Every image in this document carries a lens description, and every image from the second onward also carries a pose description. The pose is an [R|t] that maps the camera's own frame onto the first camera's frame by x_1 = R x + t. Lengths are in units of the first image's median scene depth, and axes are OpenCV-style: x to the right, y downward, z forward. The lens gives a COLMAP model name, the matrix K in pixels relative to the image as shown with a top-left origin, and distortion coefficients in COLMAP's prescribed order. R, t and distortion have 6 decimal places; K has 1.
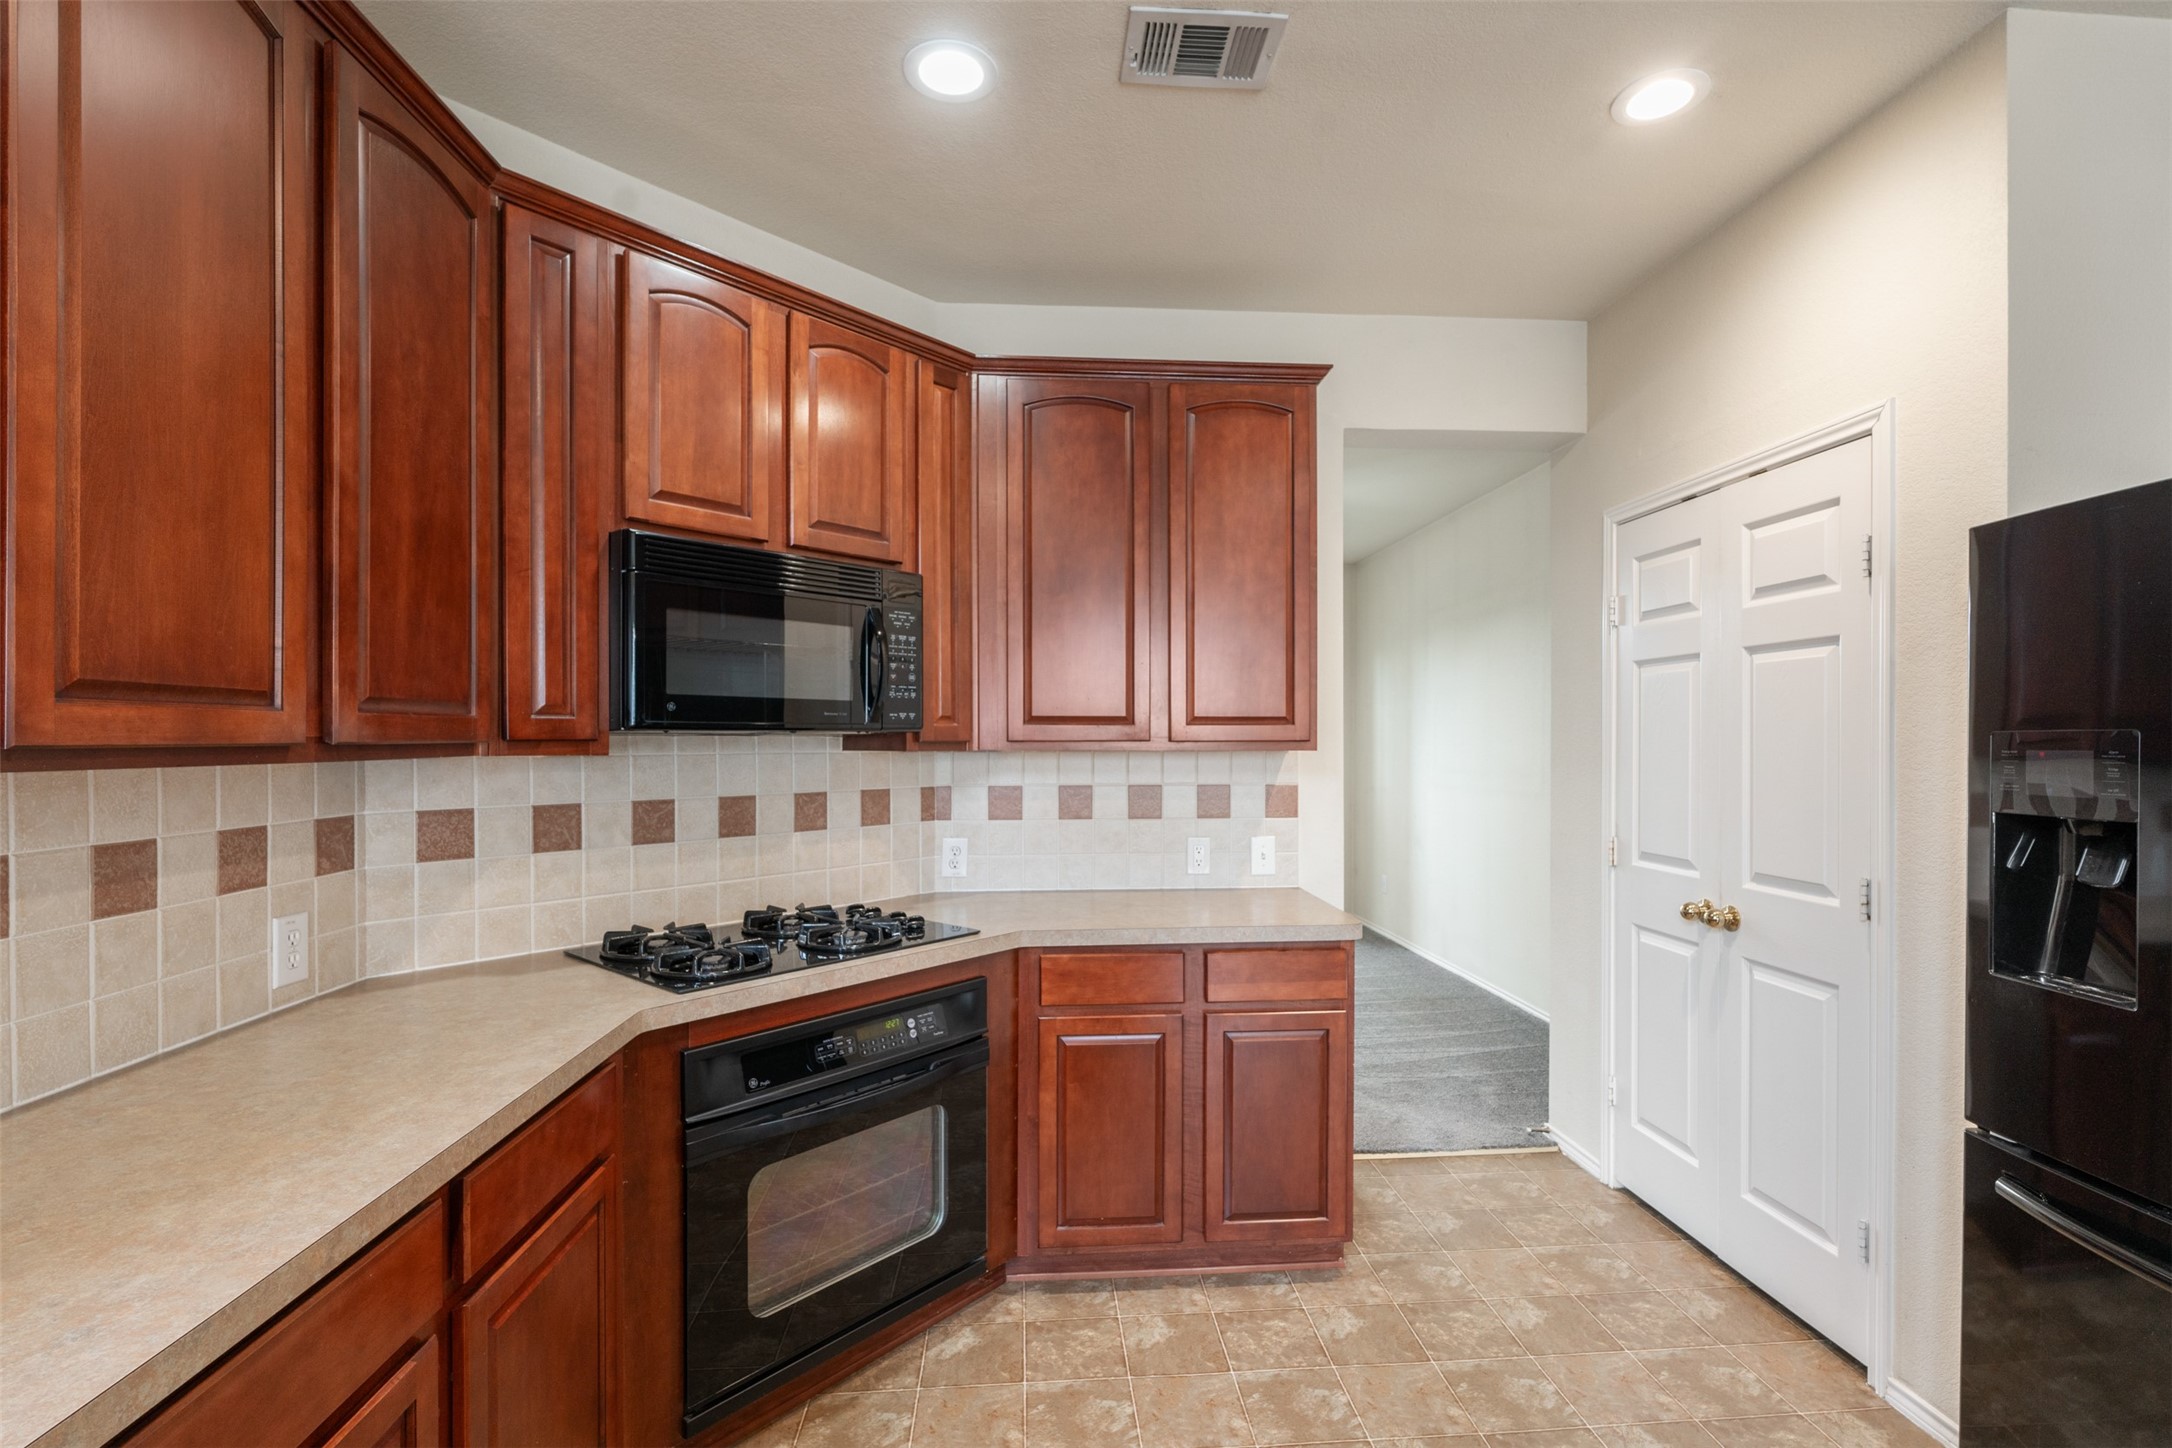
lens RADIAL K [[965.8, 0, 1086.9], [0, 965.8, 737.6], [0, 0, 1]] dist [-0.010796, 0.000930]
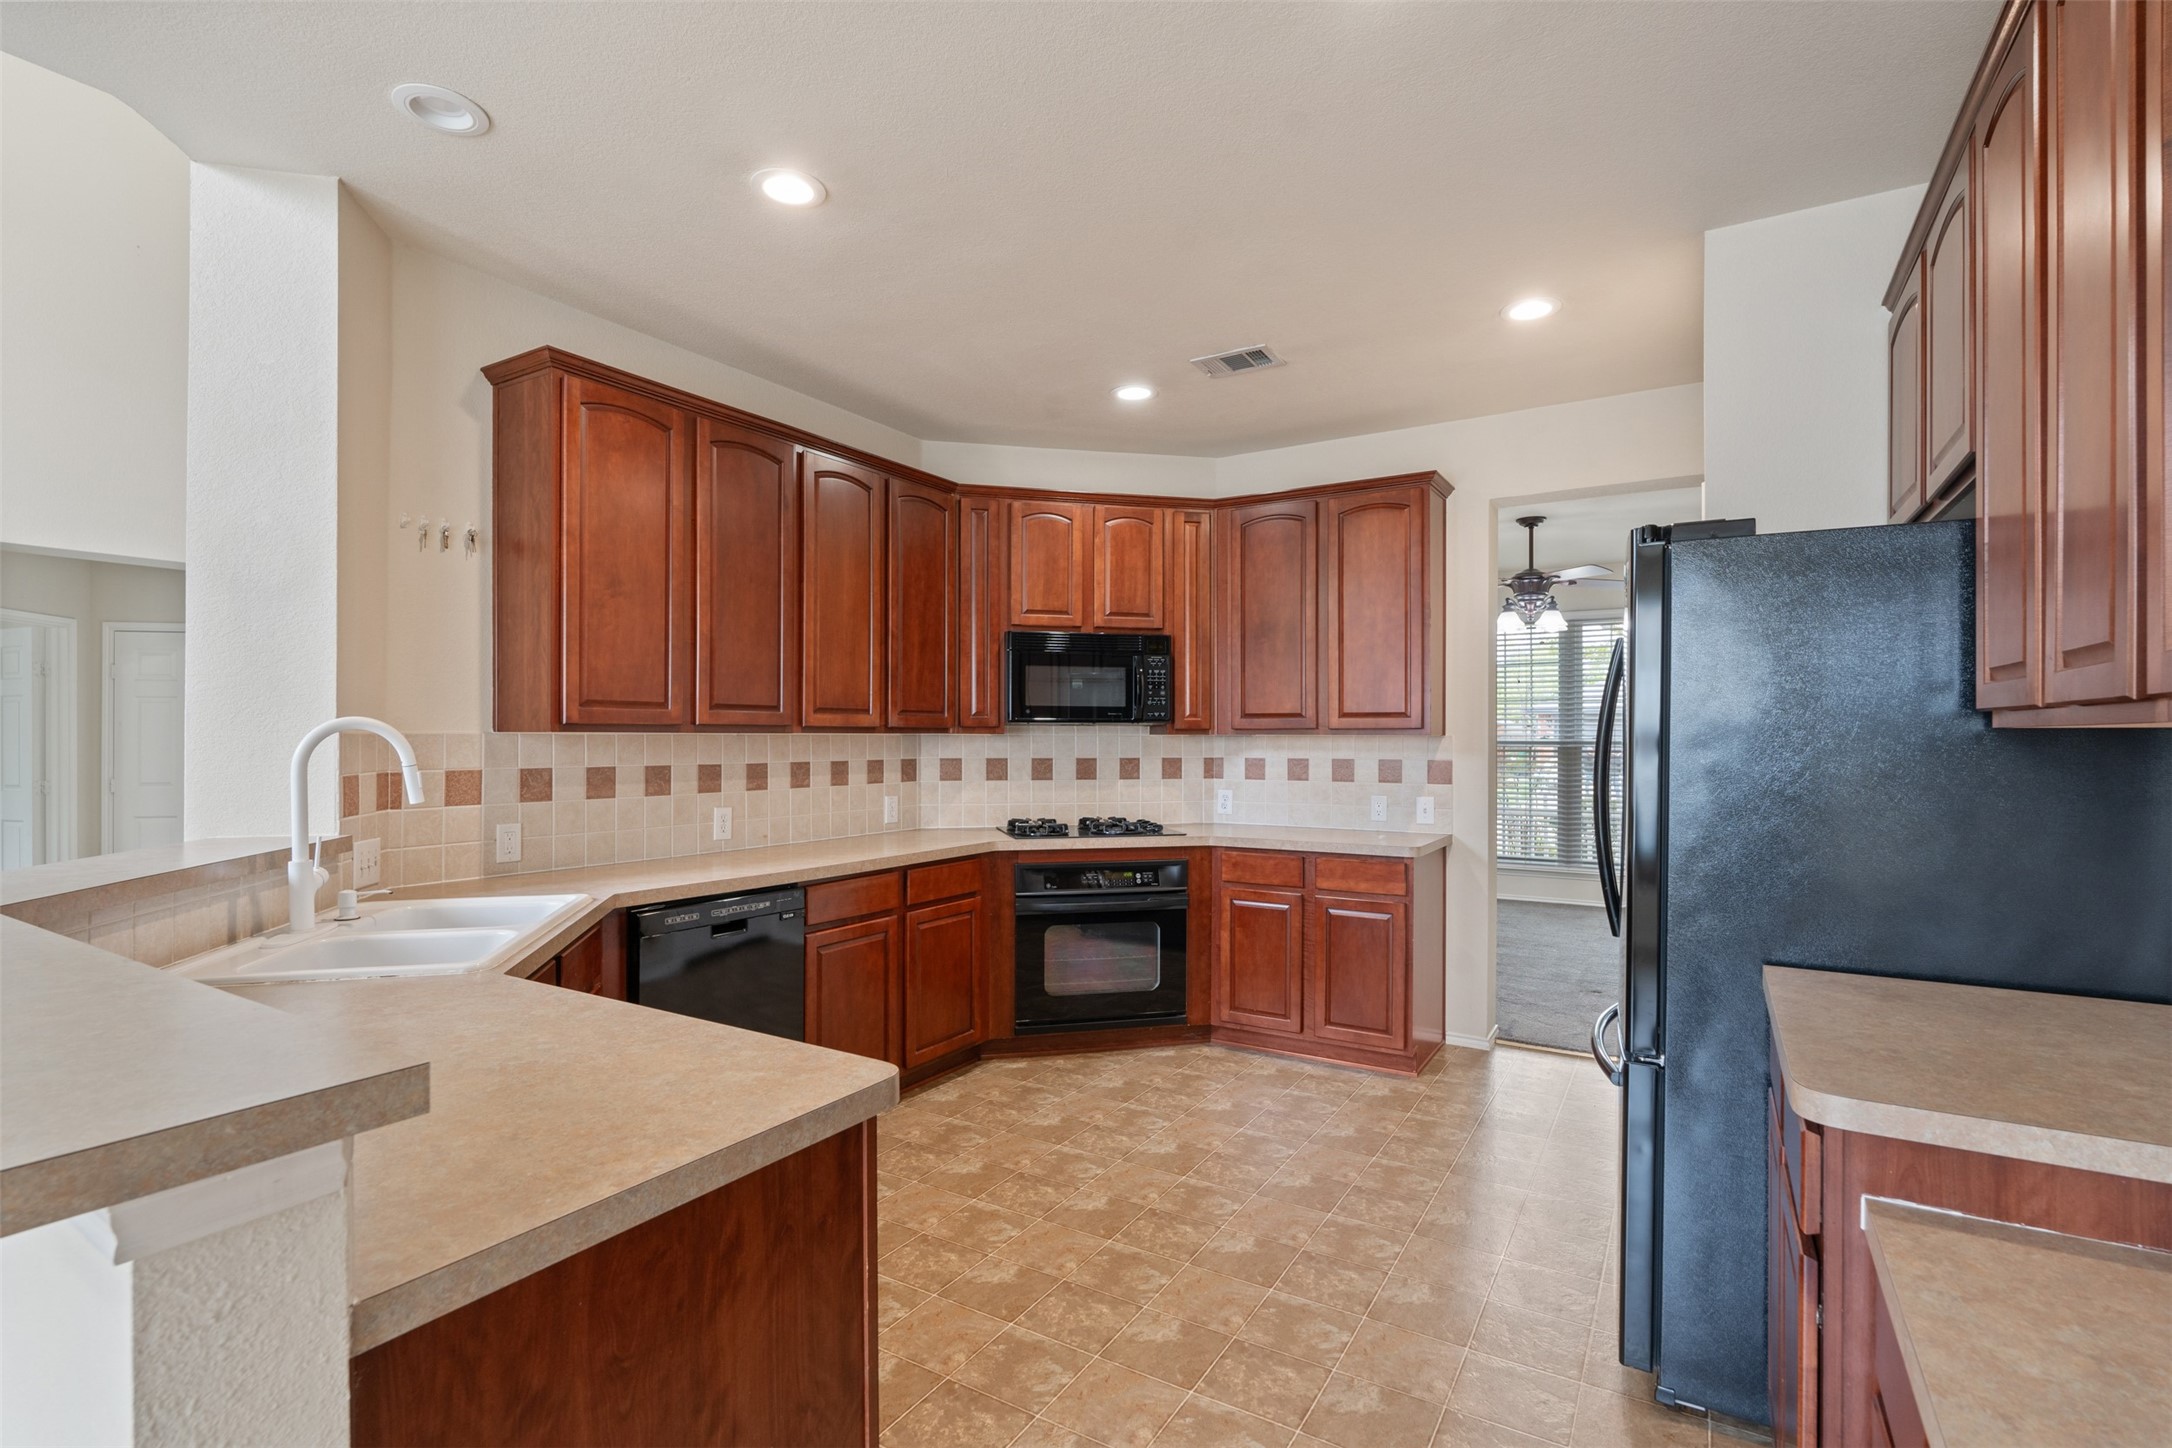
lens RADIAL K [[1011.9, 0, 1100.7], [0, 1011.9, 734.8], [0, 0, 1]] dist [-0.005047, -0.000238]
pose [[0.816588, 0.002438, -0.577216, 0.851529], [-0.002657, 0.999996, 0.000464, 0.015626], [0.577215, 0.001155, 0.816591, -0.632852]]
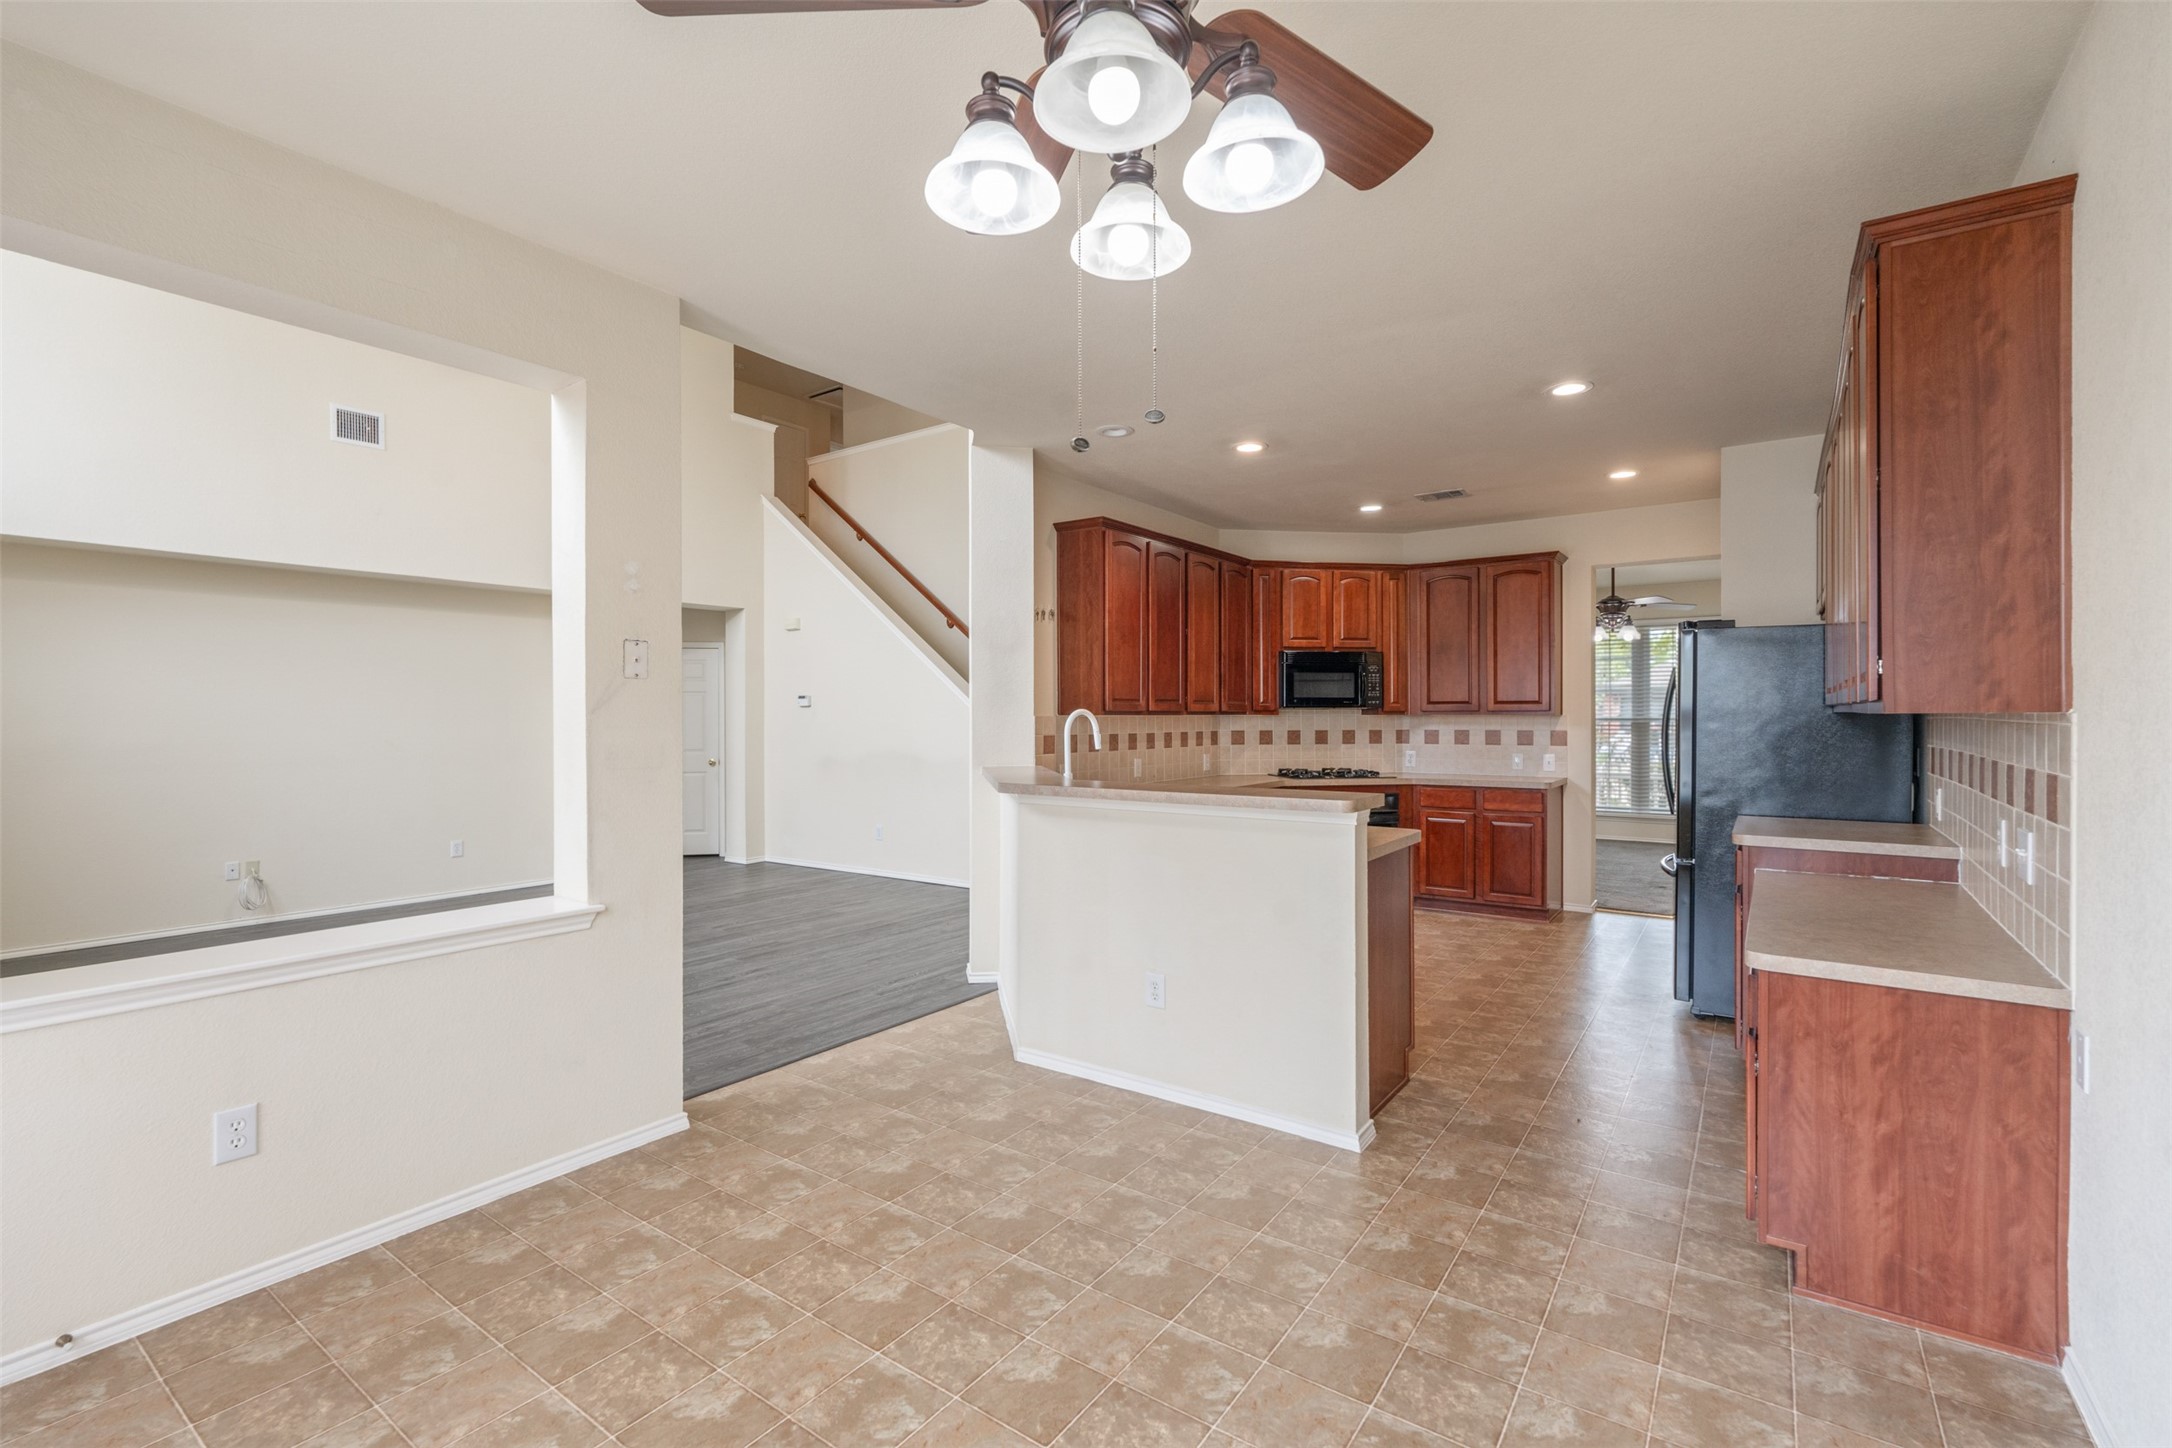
lens RADIAL K [[965.8, 0, 1093.1], [0, 965.8, 716.8], [0, 0, 1]] dist [-0.010796, 0.000930]
pose [[0.769882, 0.000821, -0.638186, 1.036941], [0.001427, 0.999994, 0.003008, 0.011153], [0.638185, -0.003227, 0.769876, -1.807269]]
